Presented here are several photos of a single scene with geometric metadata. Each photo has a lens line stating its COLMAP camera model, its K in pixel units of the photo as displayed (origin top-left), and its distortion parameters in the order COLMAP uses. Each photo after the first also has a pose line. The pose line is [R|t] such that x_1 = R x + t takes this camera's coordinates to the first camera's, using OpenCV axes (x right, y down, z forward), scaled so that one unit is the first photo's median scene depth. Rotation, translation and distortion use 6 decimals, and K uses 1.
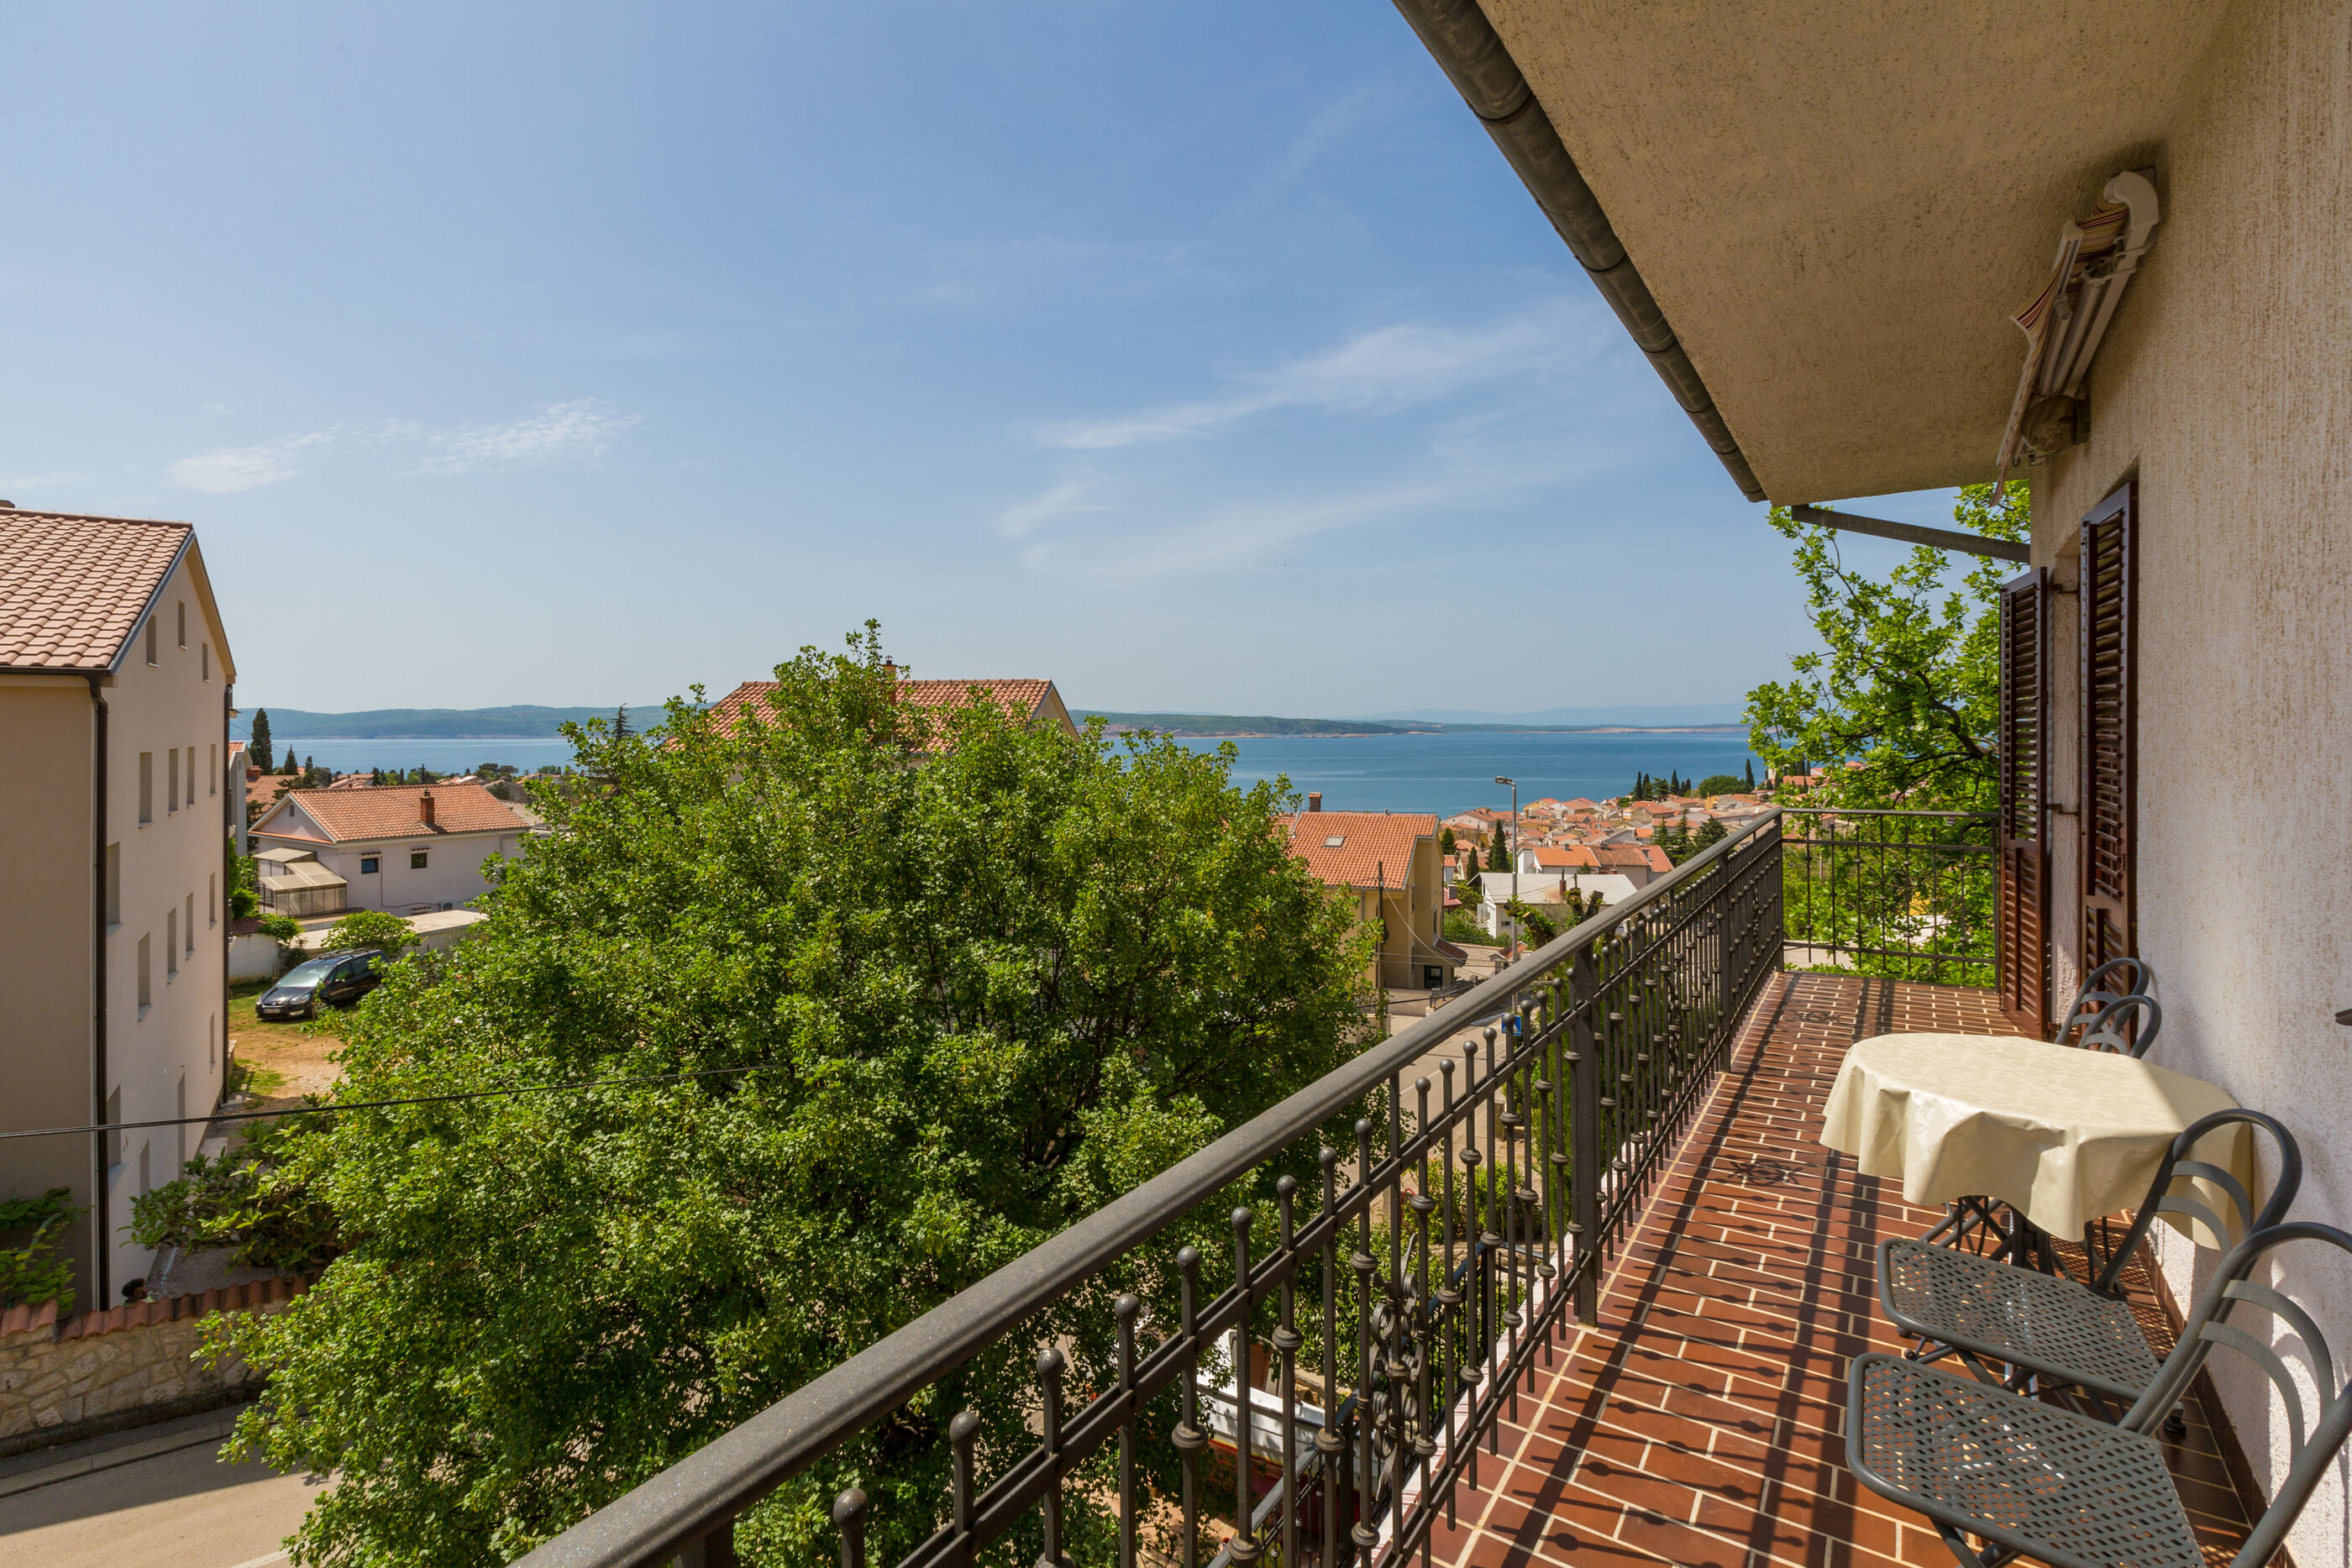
lens RADIAL K [[1085.2, 0, 1150.9], [0, 1085.2, 750.8], [0, 0, 1]] dist [0.002701, 0.001175]
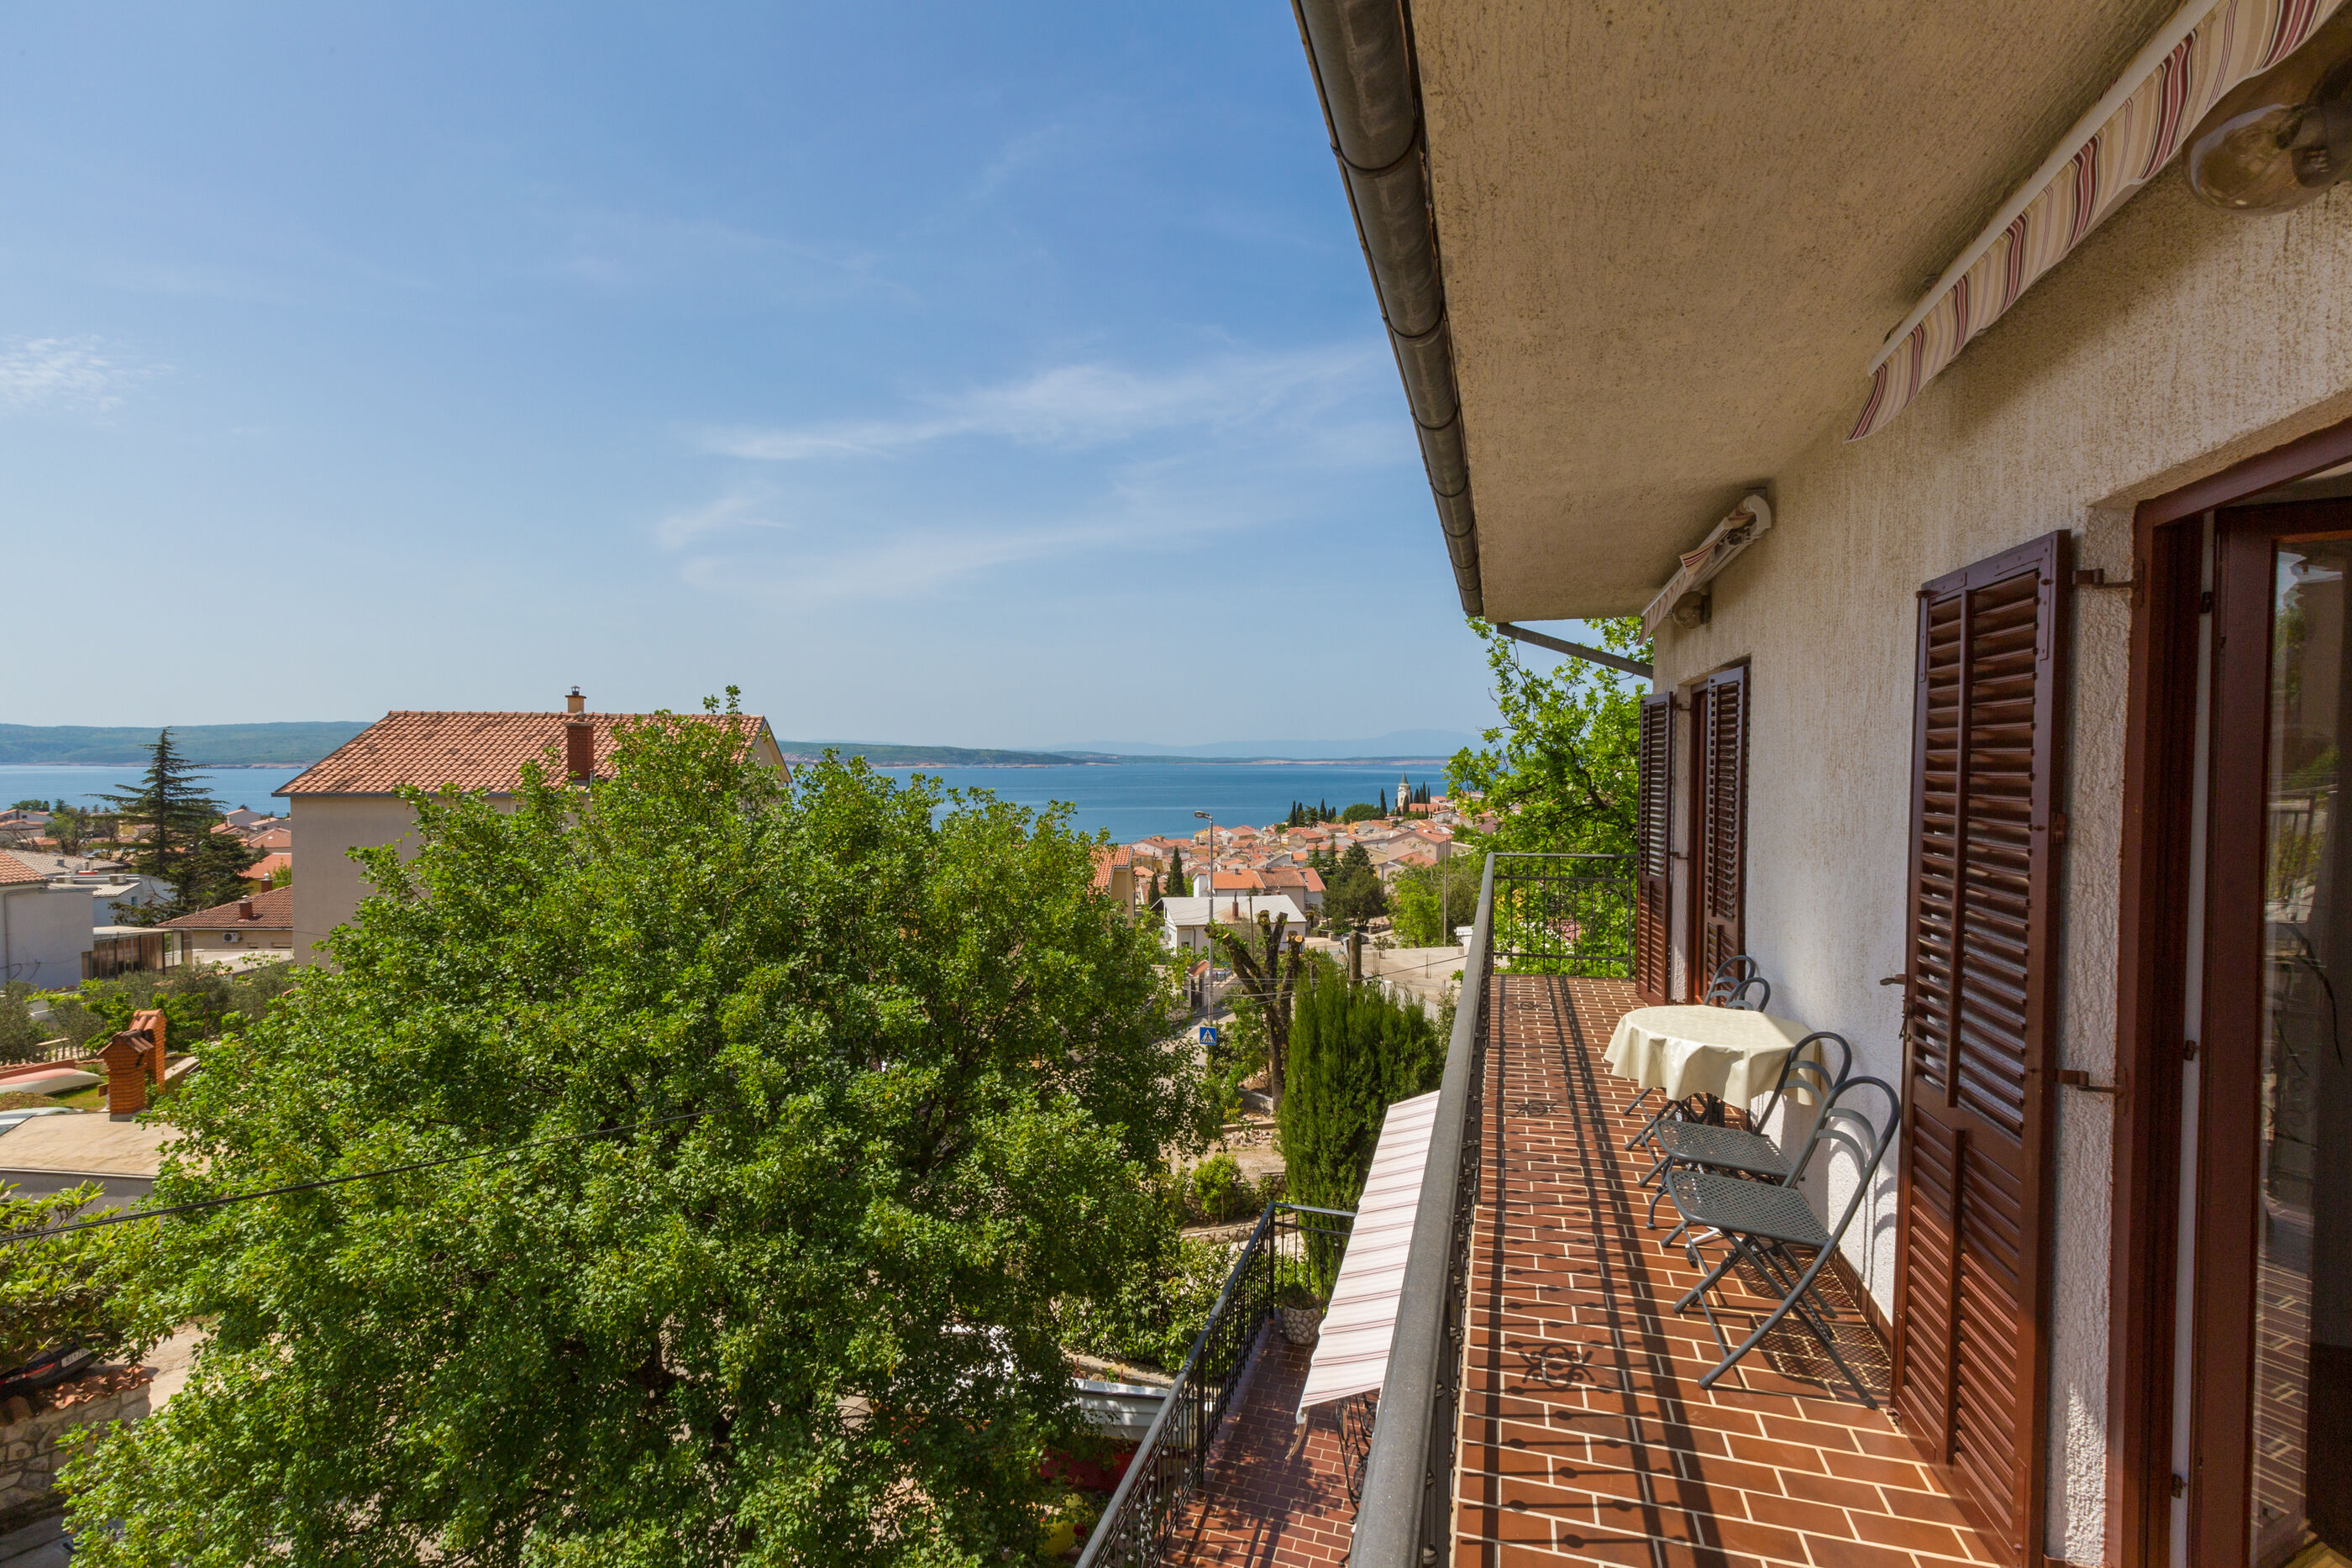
lens RADIAL K [[1078.5, 0, 1173.0], [0, 1078.5, 811.1], [0, 0, 1]] dist [0.017927, 0.000687]
pose [[0.951415, -0.007107, 0.307830, -0.162455], [-0.001592, 0.999607, 0.027998, -0.028174], [-0.307908, -0.027128, 0.951029, -0.113032]]
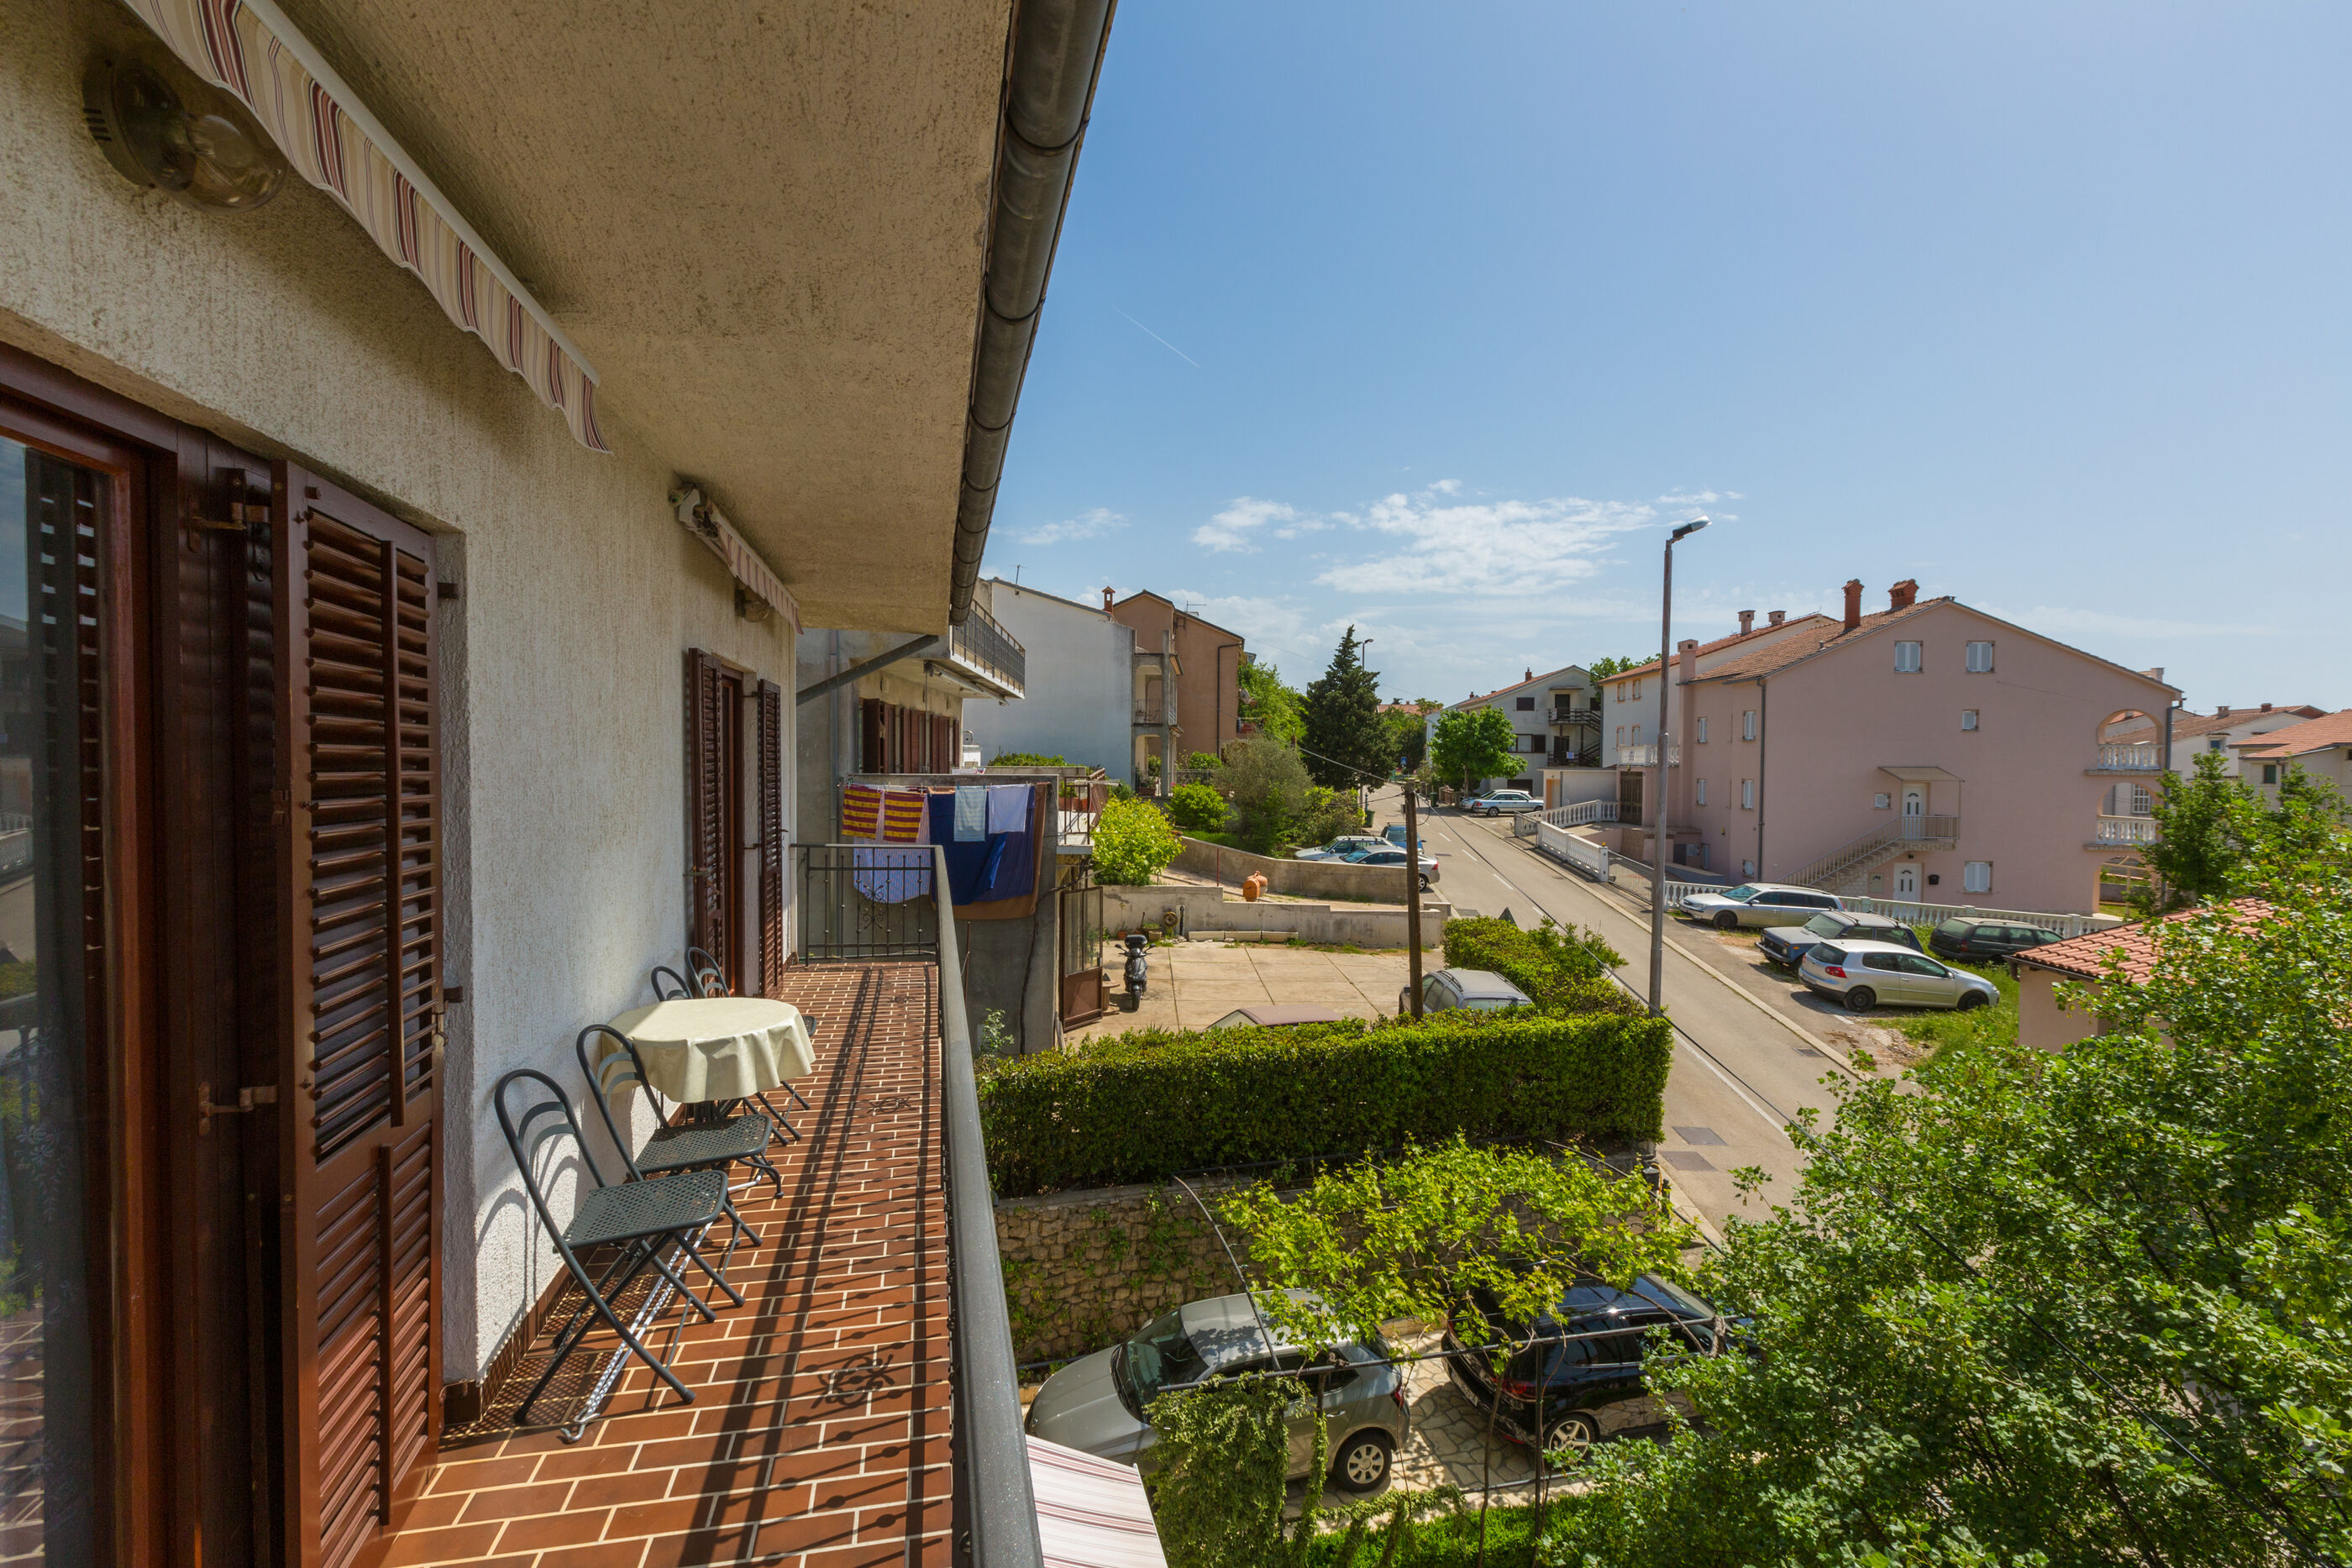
lens RADIAL K [[1085.2, 0, 1150.9], [0, 1085.2, 750.8], [0, 0, 1]] dist [0.002701, 0.001175]
pose [[-0.688456, 0.007434, -0.725240, 0.436496], [-0.003777, 0.999897, 0.013835, -0.041886], [0.725269, 0.012264, -0.688357, 0.749753]]
